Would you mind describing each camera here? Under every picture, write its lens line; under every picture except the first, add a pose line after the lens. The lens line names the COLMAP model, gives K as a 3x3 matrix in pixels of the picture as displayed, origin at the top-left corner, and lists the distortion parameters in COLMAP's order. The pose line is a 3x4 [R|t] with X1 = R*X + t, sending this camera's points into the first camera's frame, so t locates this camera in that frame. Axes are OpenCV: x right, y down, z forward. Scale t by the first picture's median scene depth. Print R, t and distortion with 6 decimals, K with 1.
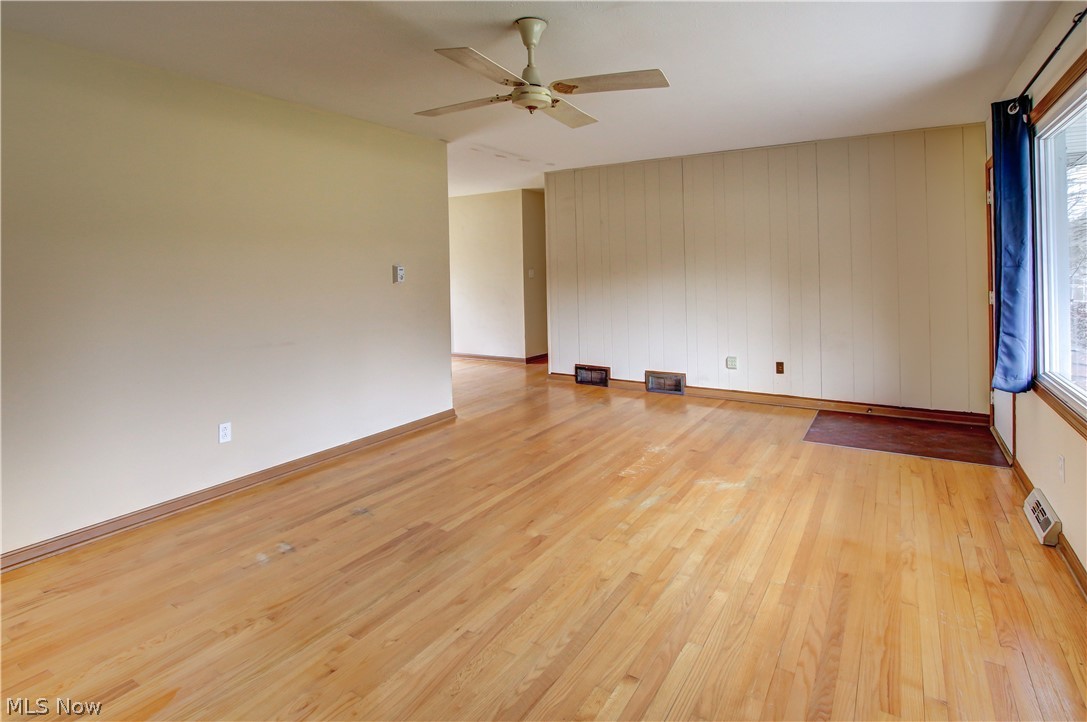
lens RADIAL K [[568.0, 0, 543.8], [0, 568.0, 268.7], [0, 0, 1]] dist [-0.024763, 0.000809]
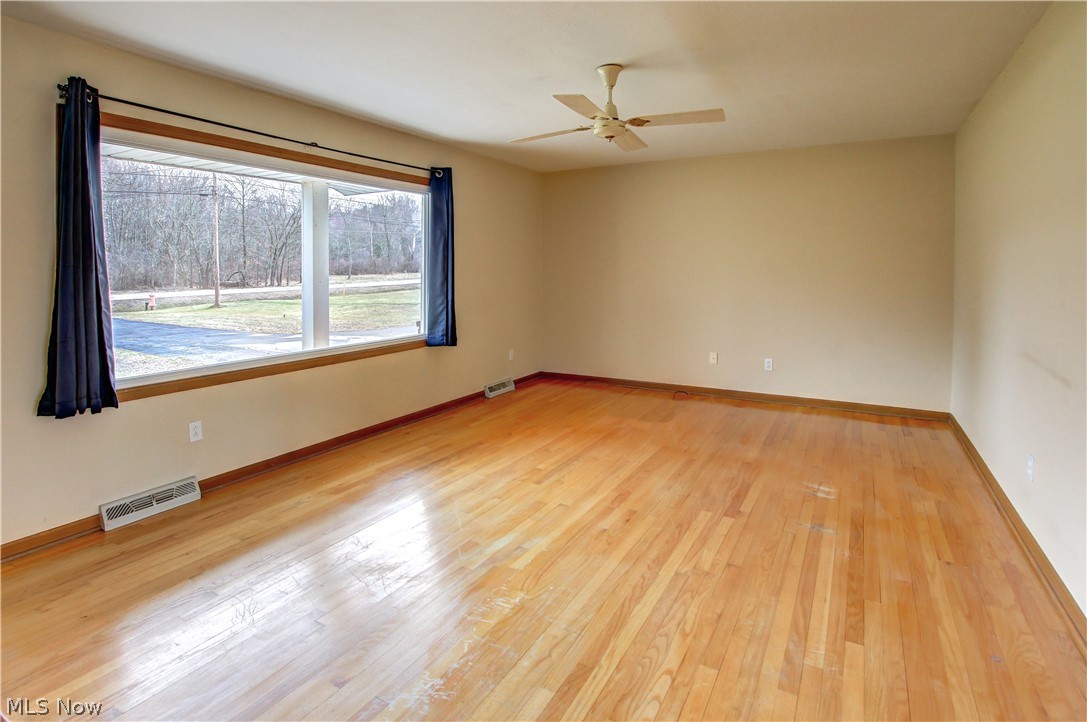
lens RADIAL K [[554.4, 0, 545.7], [0, 554.4, 277.9], [0, 0, 1]] dist [-0.030505, 0.002931]
pose [[-0.998909, 0.017223, -0.043406, 0.106694], [0.016406, 0.999683, 0.019103, -0.000141], [0.043722, 0.018371, -0.998875, 1.319860]]
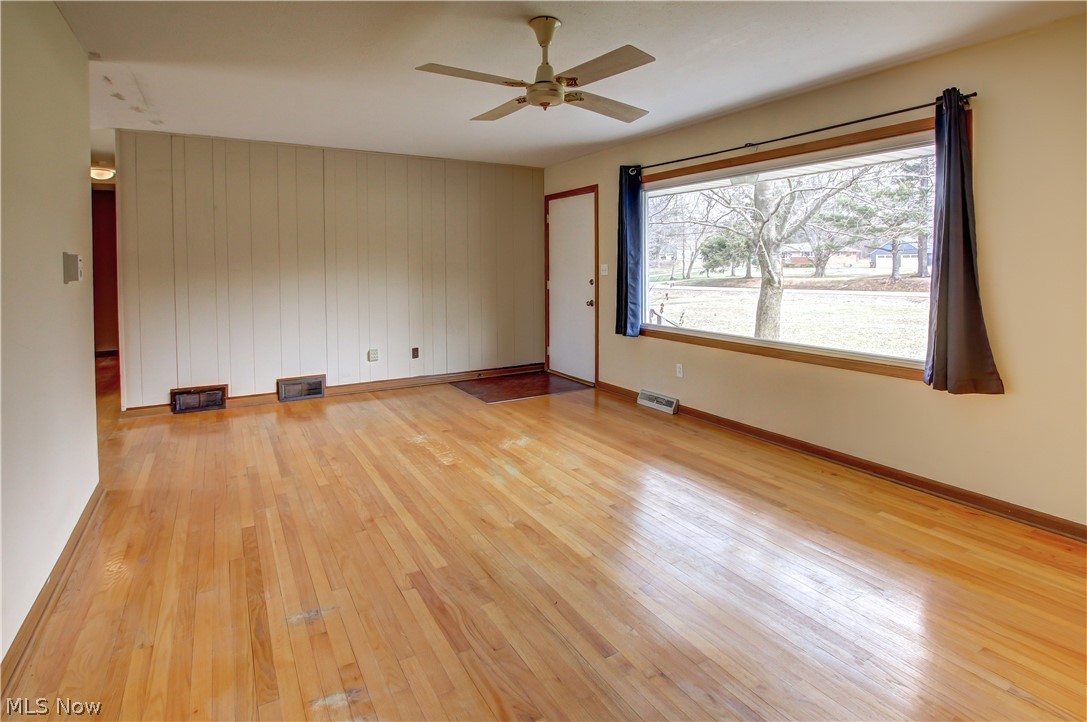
lens RADIAL K [[554.4, 0, 545.7], [0, 554.4, 277.9], [0, 0, 1]] dist [-0.030505, 0.002931]
pose [[0.455965, -0.011904, 0.889918, -0.548931], [-0.000248, 0.999909, 0.013503, 0.011380], [-0.889998, -0.006378, 0.455921, 0.320435]]
